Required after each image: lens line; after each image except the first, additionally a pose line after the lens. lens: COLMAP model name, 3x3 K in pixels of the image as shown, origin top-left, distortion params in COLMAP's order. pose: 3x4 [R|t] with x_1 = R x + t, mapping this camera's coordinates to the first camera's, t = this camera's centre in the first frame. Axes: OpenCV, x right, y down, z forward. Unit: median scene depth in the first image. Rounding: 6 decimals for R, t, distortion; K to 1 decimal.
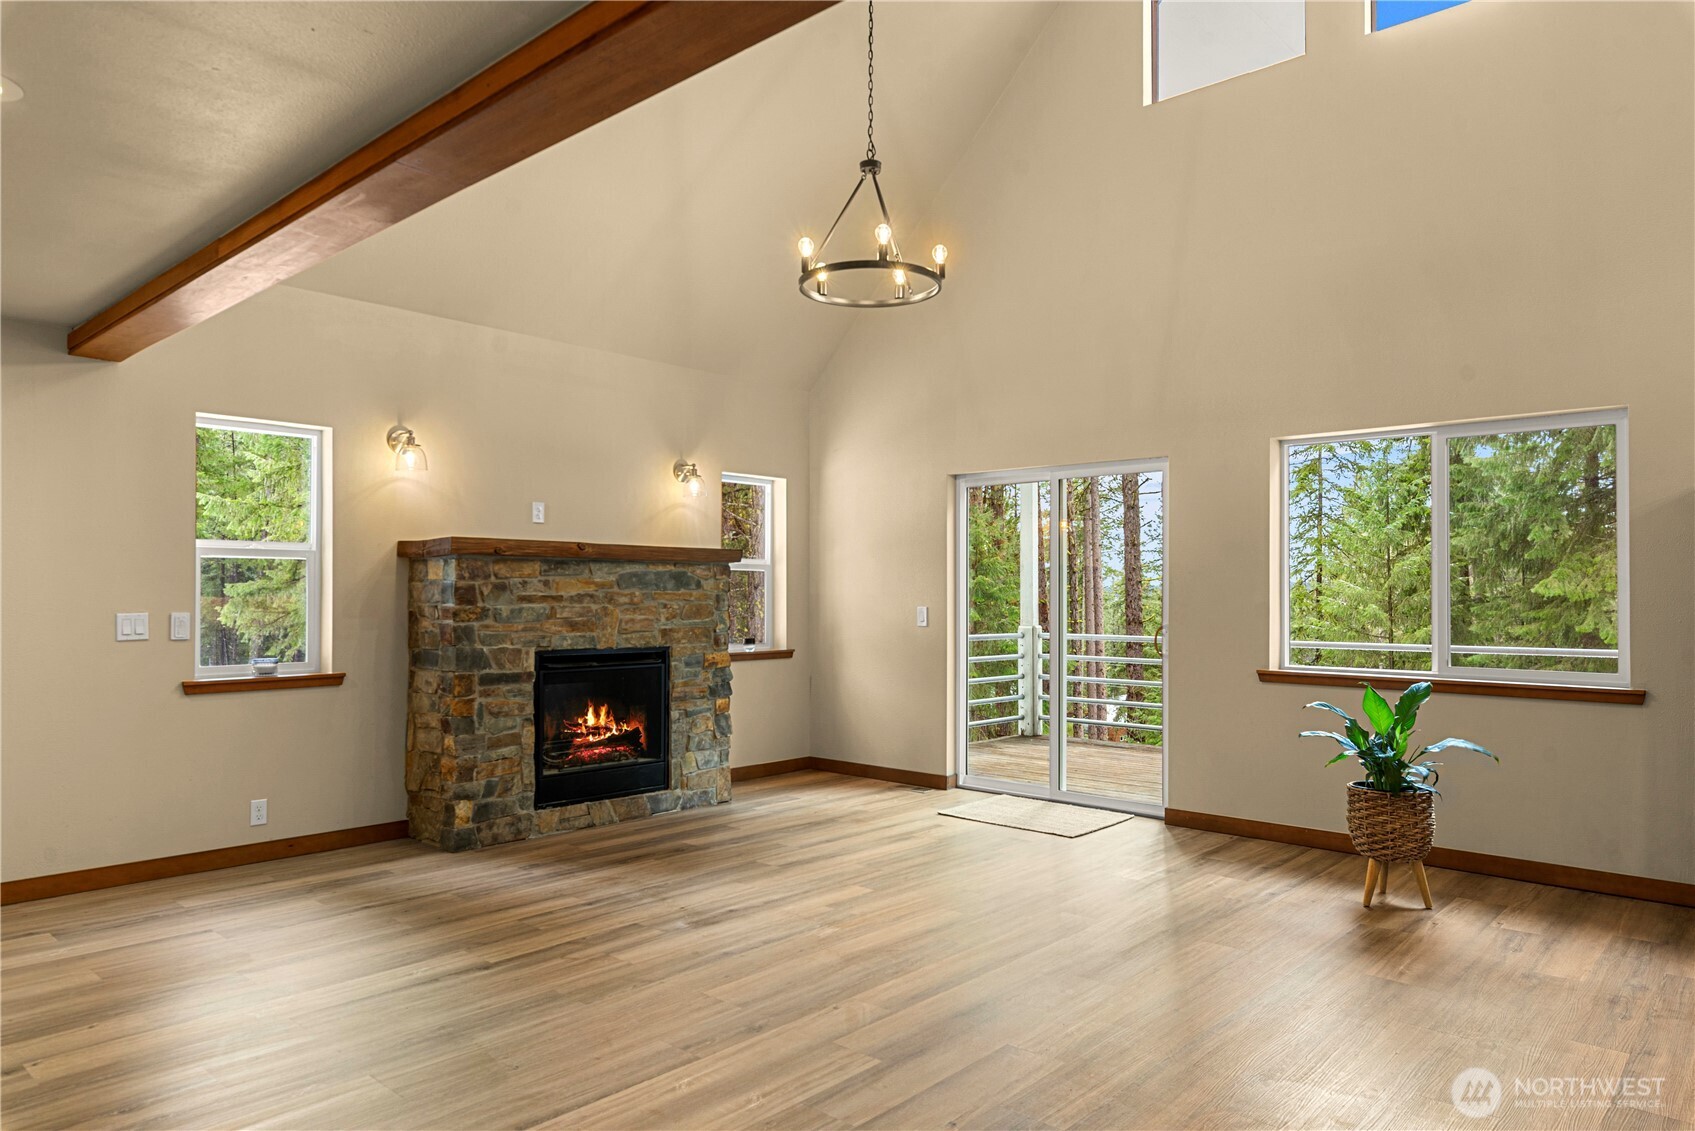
lens RADIAL K [[1061.3, 0, 881.0], [0, 1061.3, 573.6], [0, 0, 1]] dist [-0.001391, 0.000396]
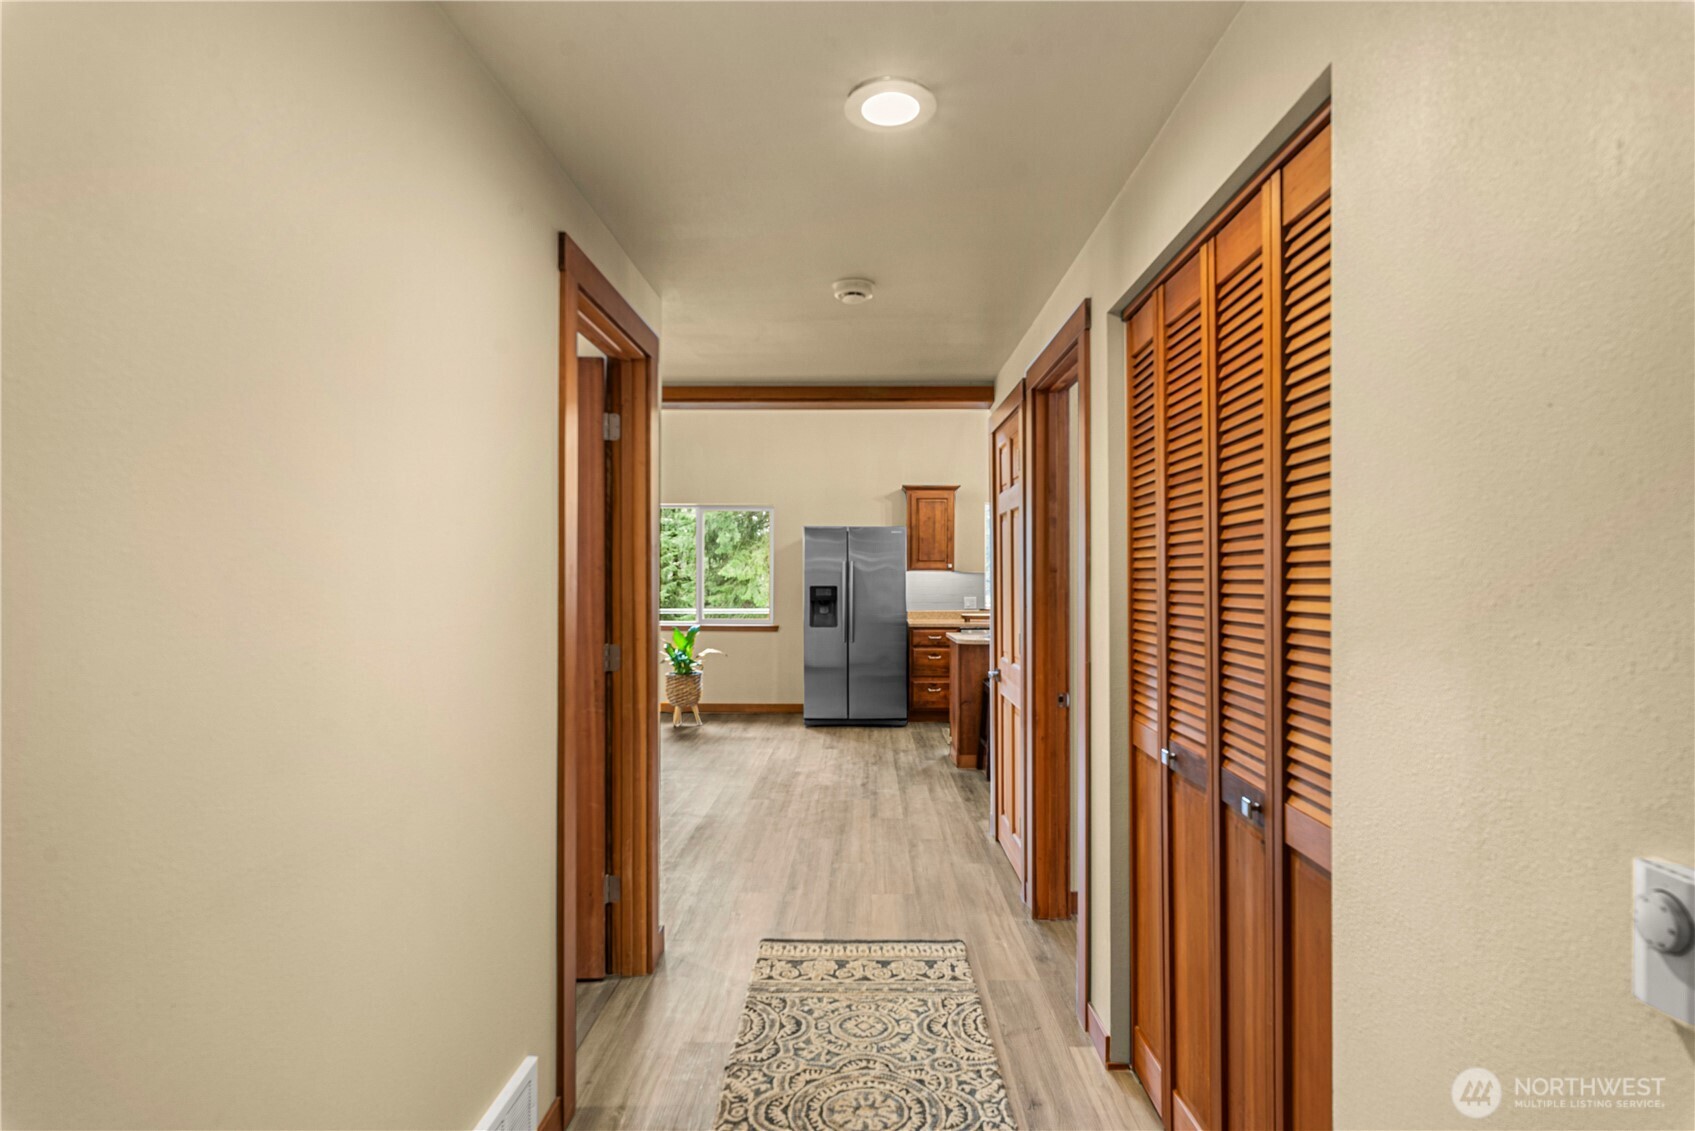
lens RADIAL K [[900.8, 0, 851.6], [0, 900.8, 572.9], [0, 0, 1]] dist [0.002970, -0.000501]
pose [[0.760215, -0.002820, 0.649666, -0.377888], [-0.010173, 0.999816, 0.016243, -0.033491], [-0.649592, -0.018957, 0.760046, -0.518246]]
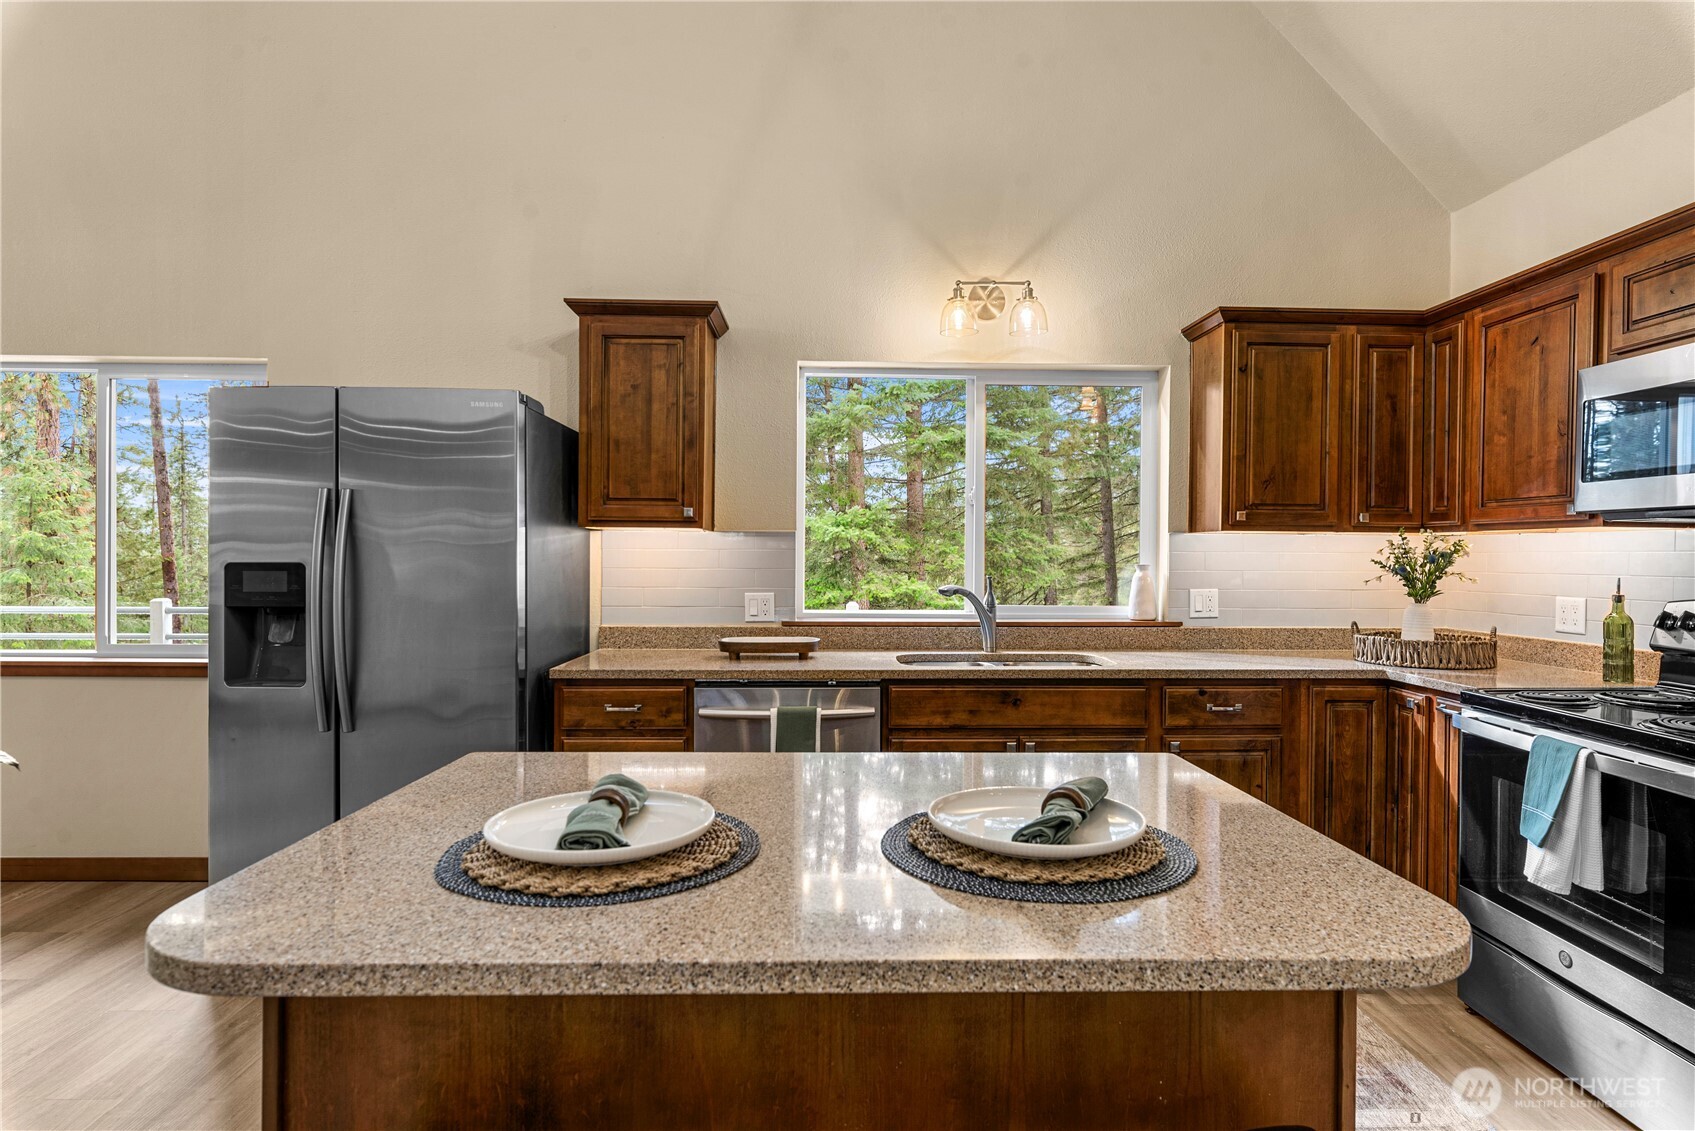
lens RADIAL K [[900.8, 0, 870.9], [0, 900.8, 566.7], [0, 0, 1]] dist [0.002970, -0.000501]
pose [[0.732101, -0.008527, 0.681143, 0.454611], [-0.016573, 0.999403, 0.030324, -0.005891], [-0.680994, -0.033489, 0.731522, 0.043272]]
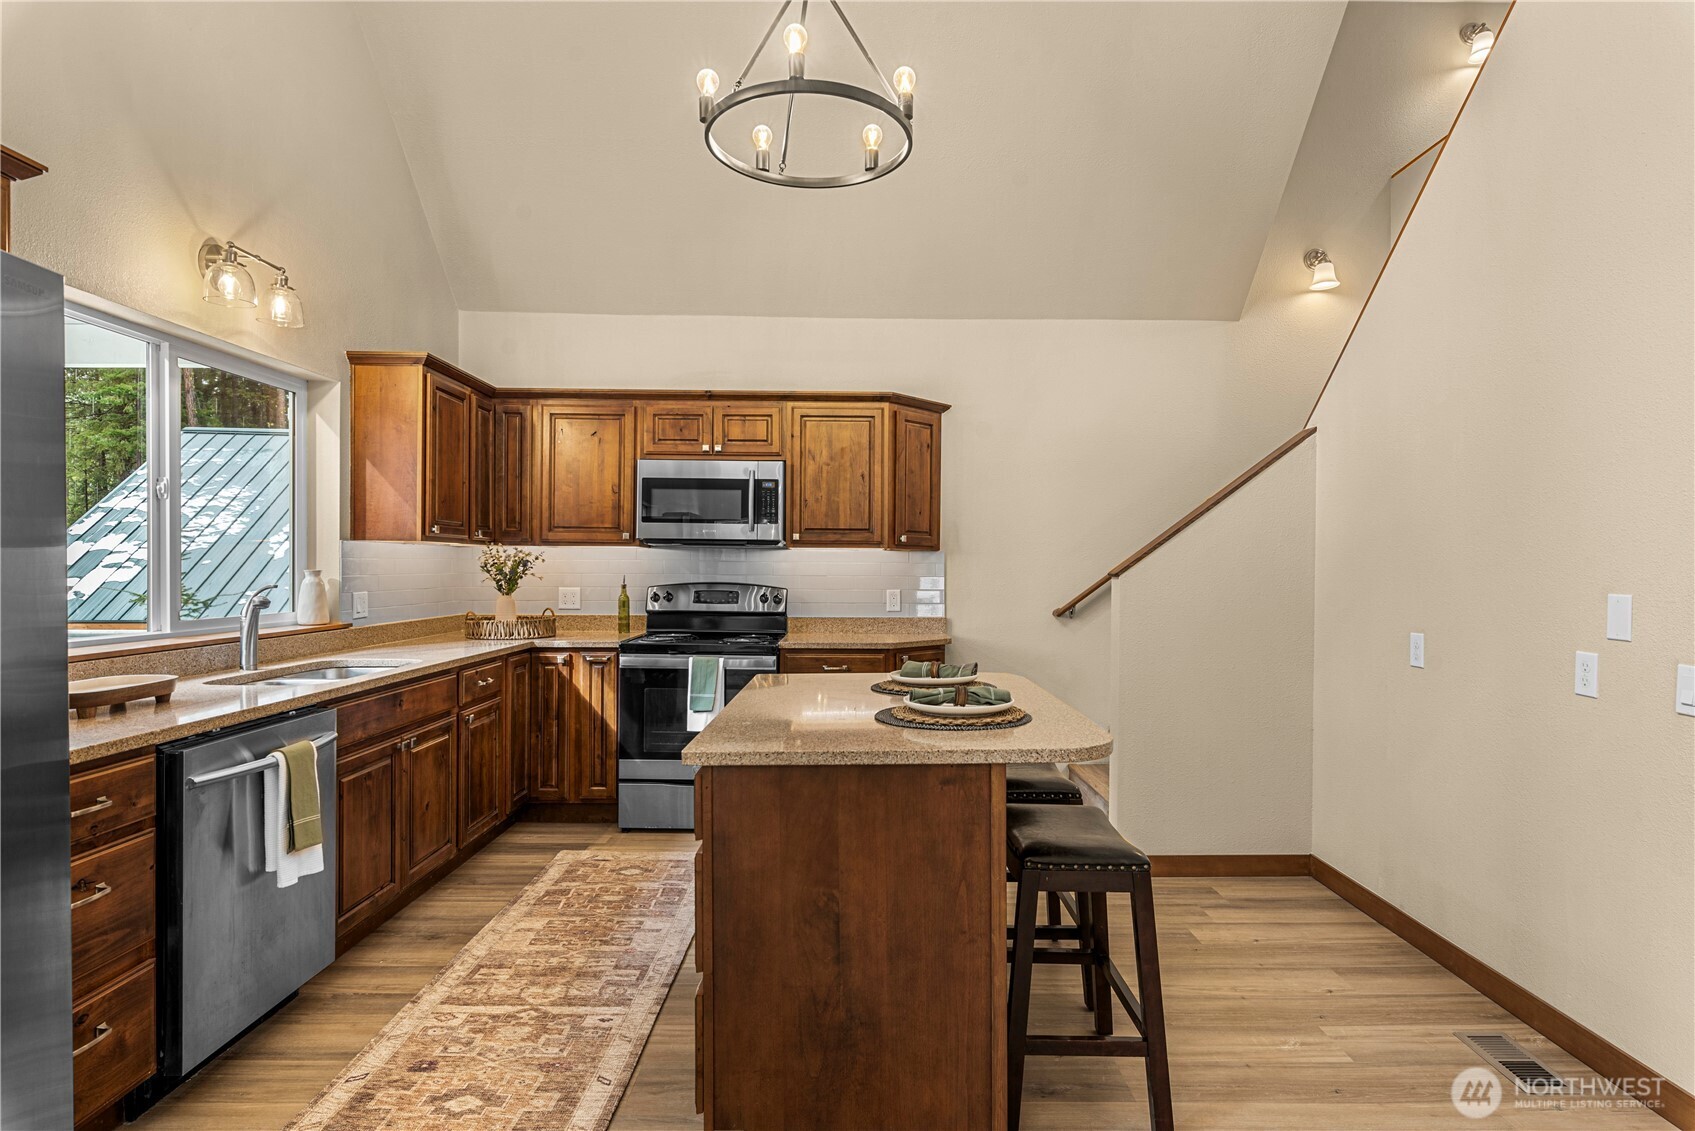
lens RADIAL K [[900.8, 0, 862.2], [0, 900.8, 570.1], [0, 0, 1]] dist [0.002970, -0.000501]
pose [[-0.660683, -0.011612, 0.750575, 0.265921], [-0.024446, 0.999683, -0.006053, 0.003559], [-0.750267, -0.022348, -0.660757, 0.549252]]
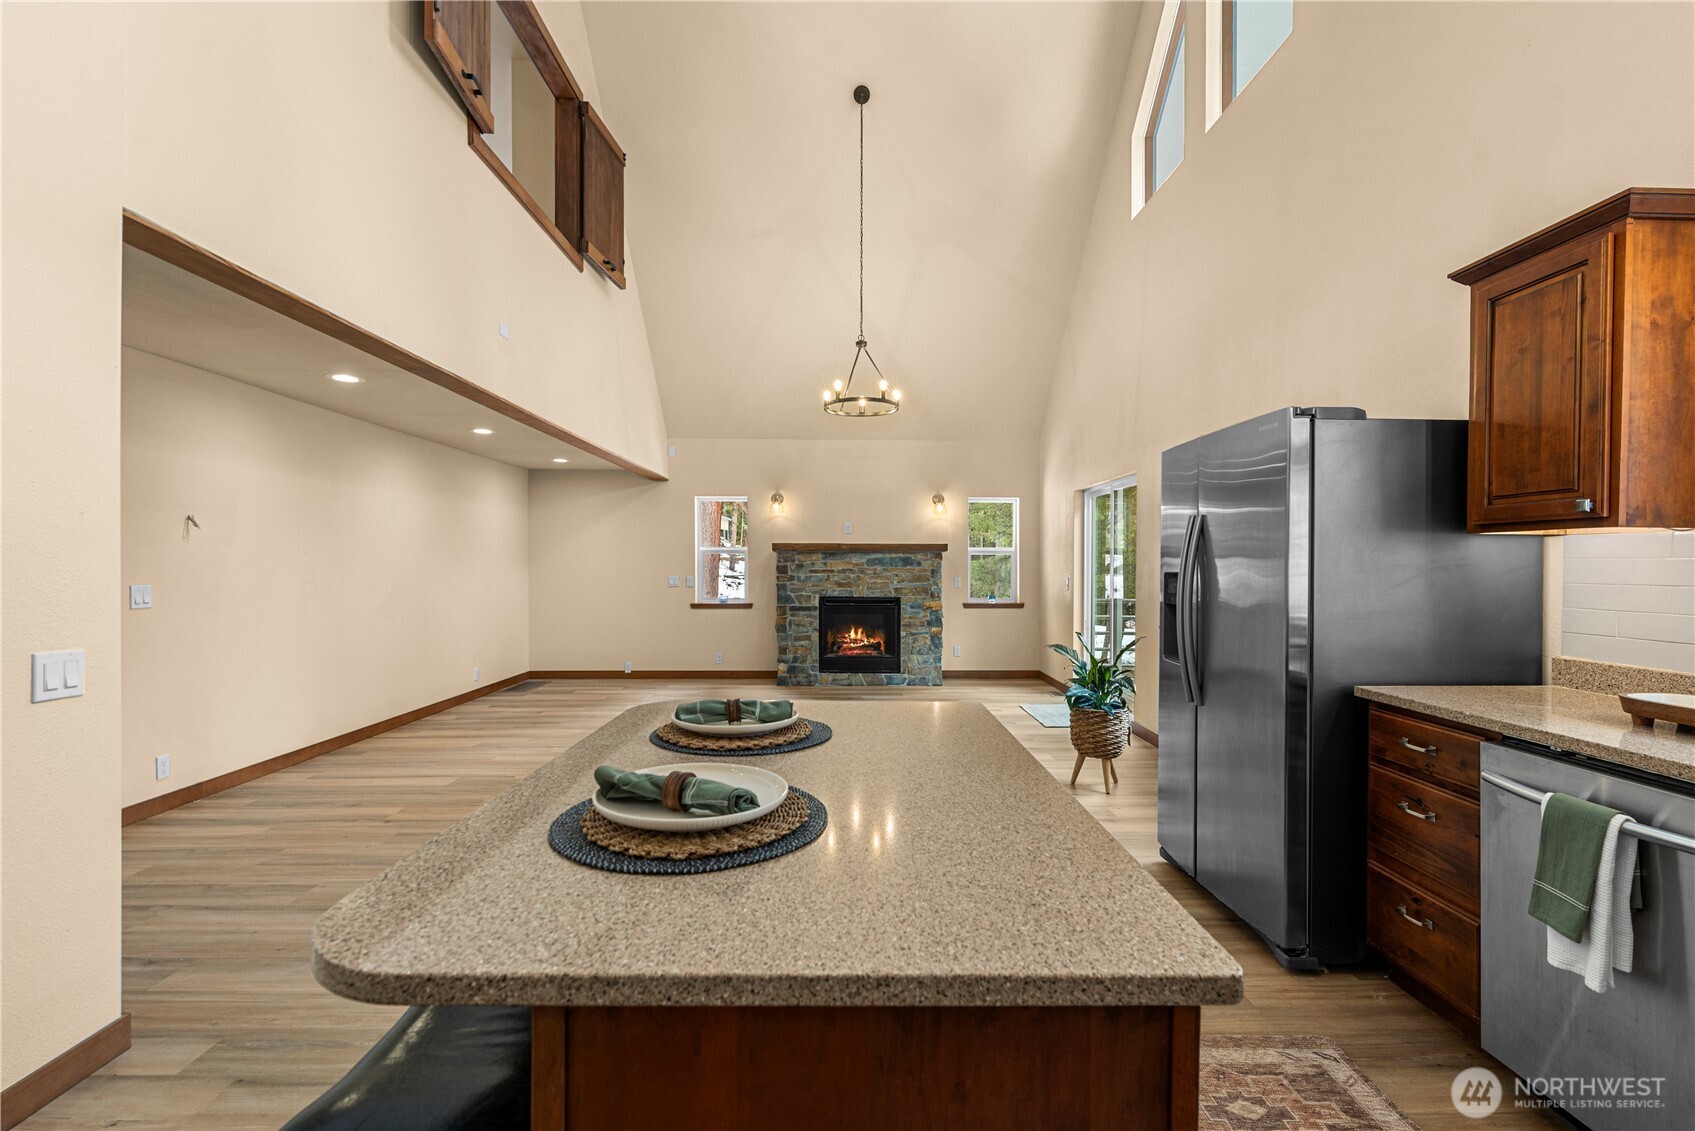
lens RADIAL K [[744.2, 0, 856.5], [0, 744.2, 569.9], [0, 0, 1]] dist [0.004769, -0.000943]
pose [[0.674387, 0.002357, -0.738375, 0.804706], [0.015087, 0.999742, 0.016971, -0.002602], [0.738224, -0.022585, 0.674177, 0.072485]]
